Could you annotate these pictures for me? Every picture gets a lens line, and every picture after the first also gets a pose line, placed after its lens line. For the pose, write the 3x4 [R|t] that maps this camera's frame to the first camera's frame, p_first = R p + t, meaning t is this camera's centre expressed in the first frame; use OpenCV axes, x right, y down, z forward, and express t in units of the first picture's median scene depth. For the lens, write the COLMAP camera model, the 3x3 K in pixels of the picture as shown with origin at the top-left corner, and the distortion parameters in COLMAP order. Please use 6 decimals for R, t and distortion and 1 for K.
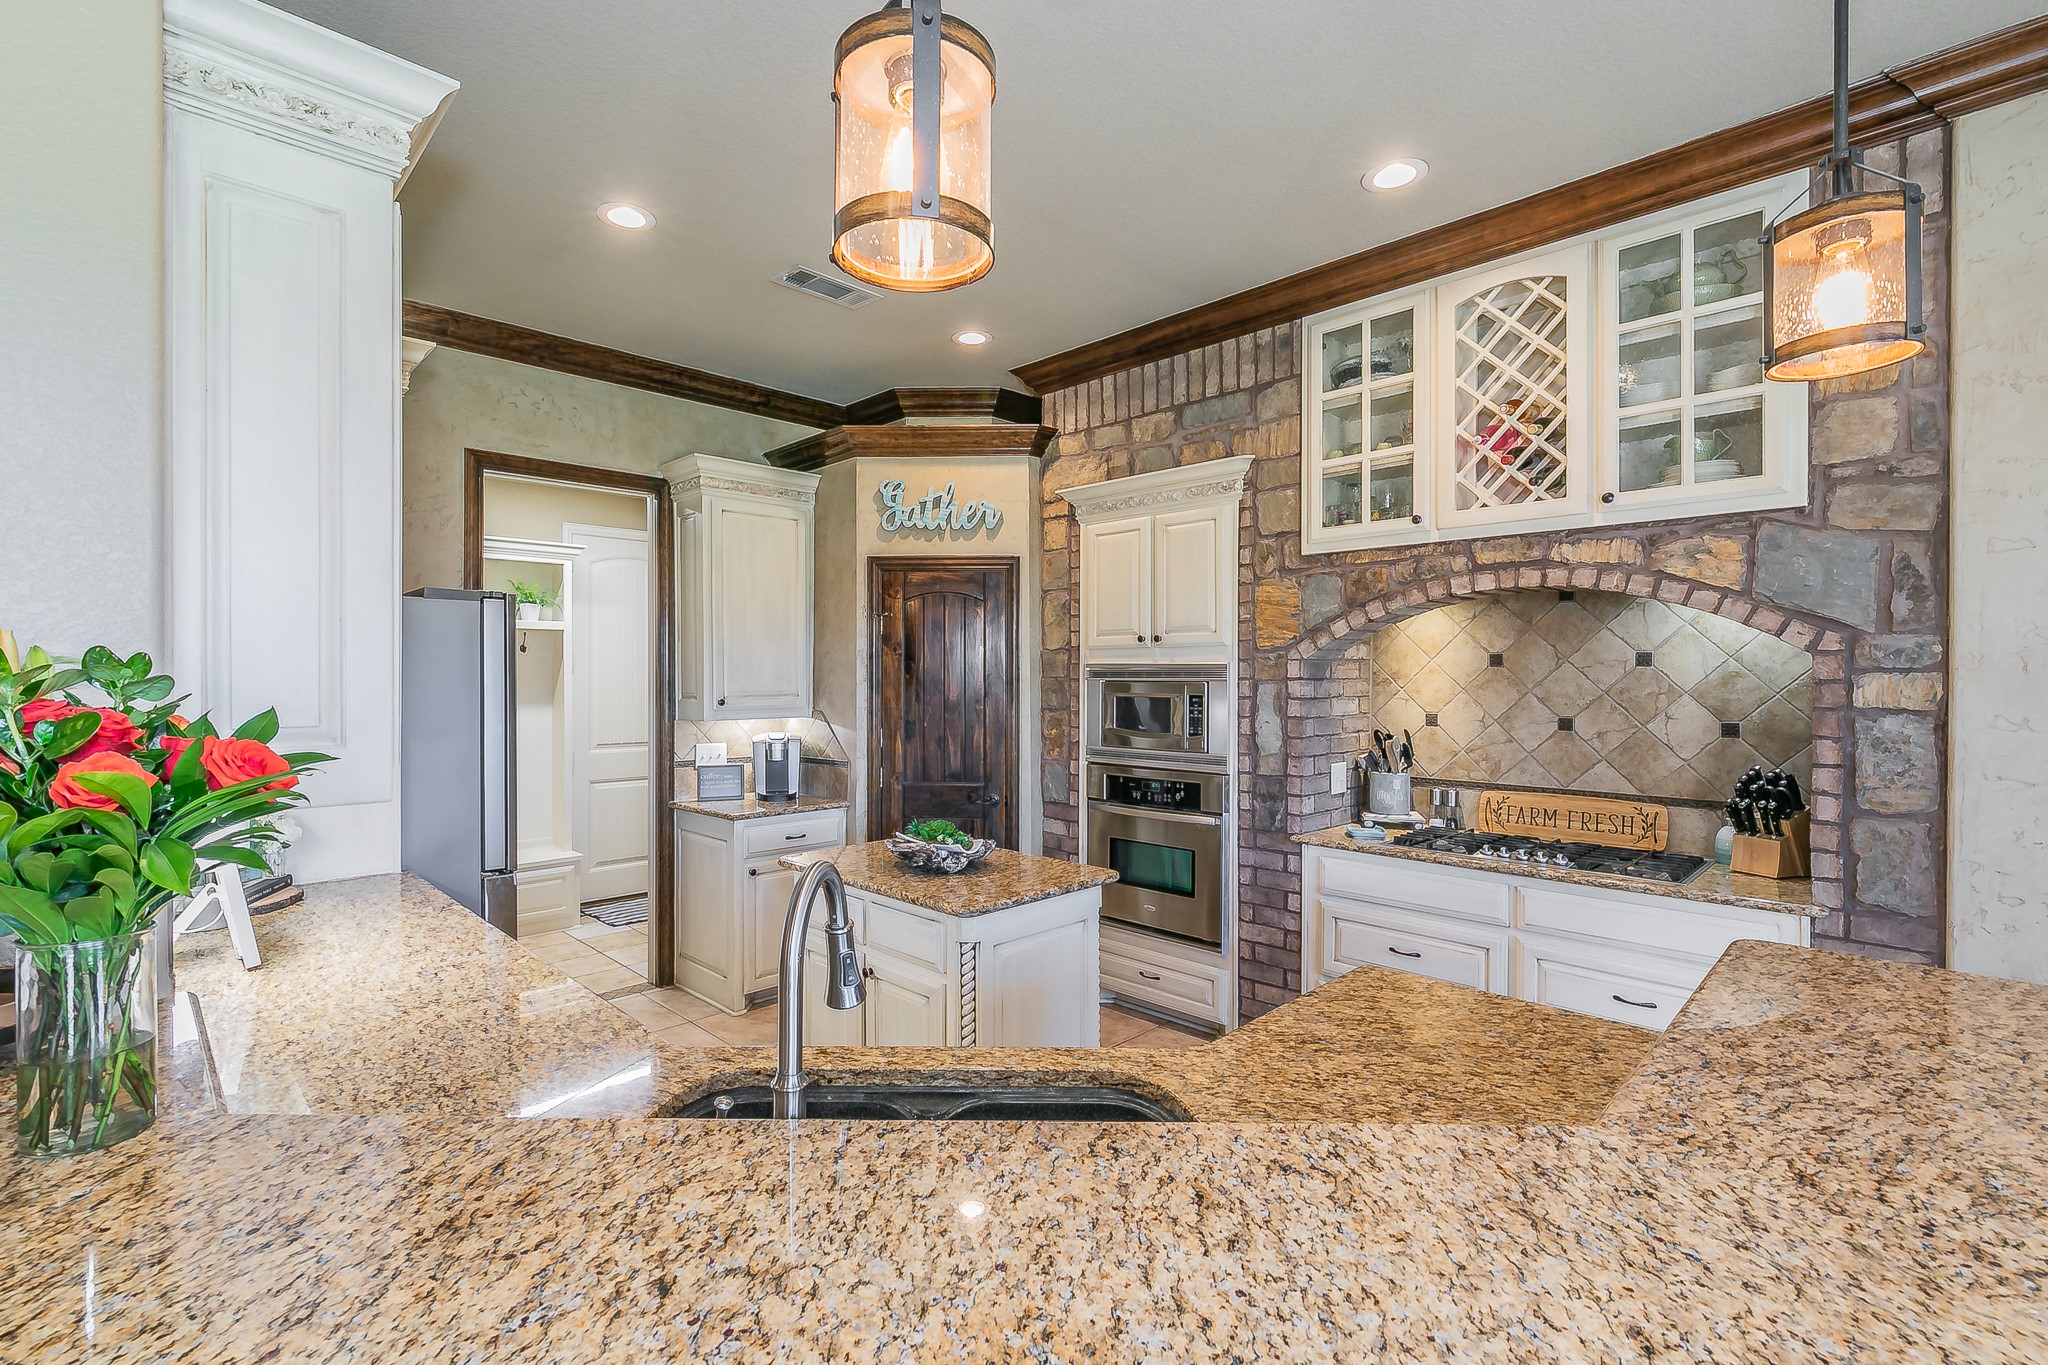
lens RADIAL K [[895.7, 0, 1024.0], [0, 895.7, 682.5], [0, 0, 1]] dist [-0.001342, -0.000249]
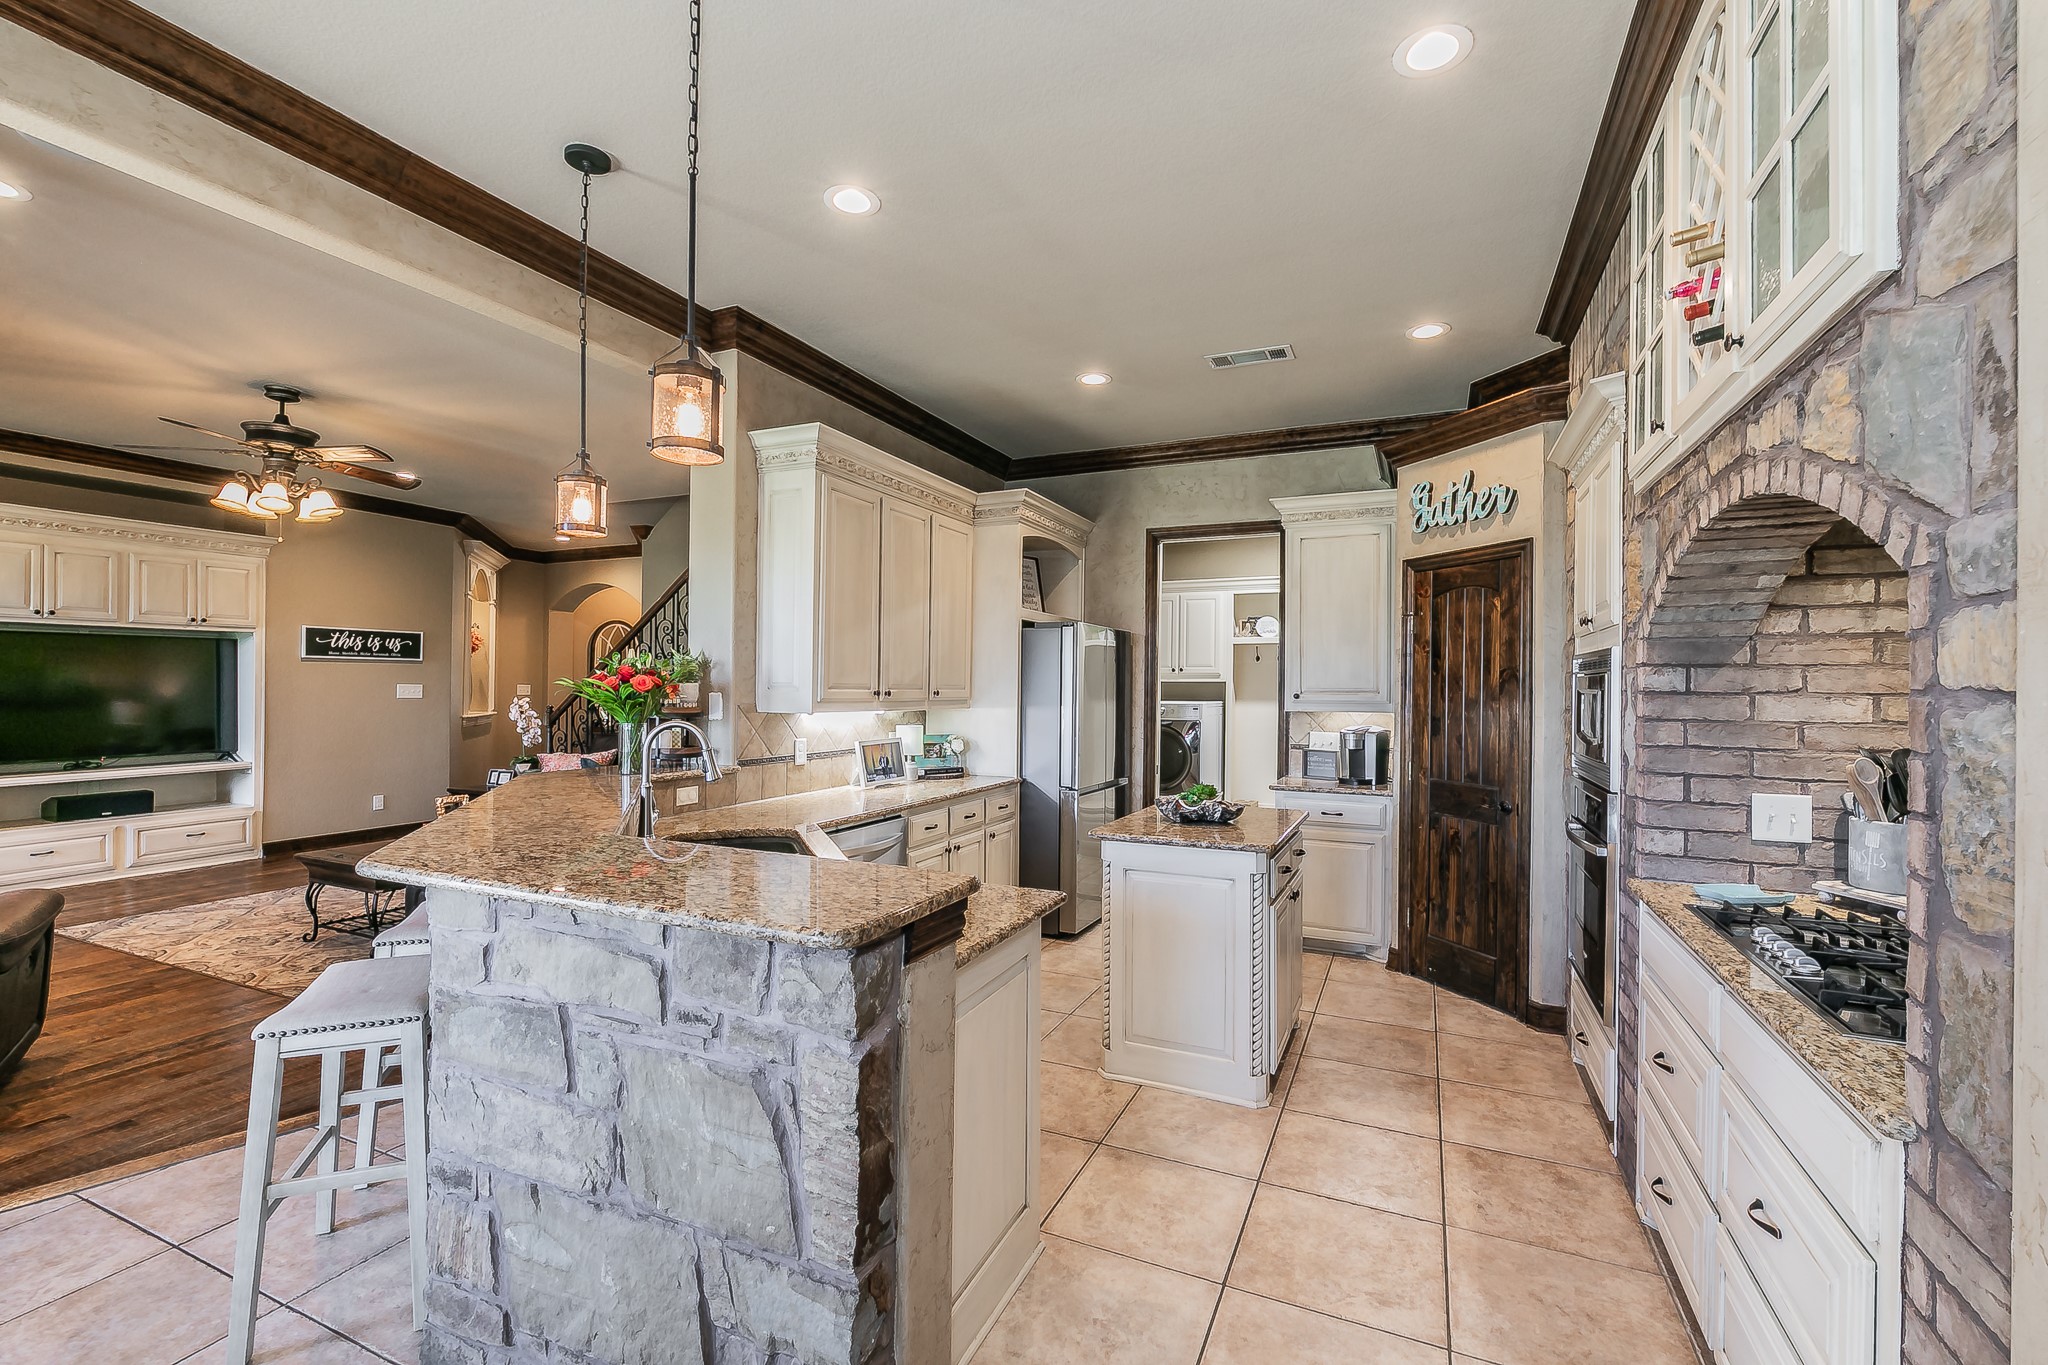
lens RADIAL K [[895.7, 0, 1024.0], [0, 895.7, 682.5], [0, 0, 1]] dist [-0.001342, -0.000249]
pose [[0.344177, -0.002395, -0.938902, 0.655622], [-0.021173, 0.999723, -0.010312, 0.023525], [0.938666, 0.023428, 0.344031, 0.223191]]
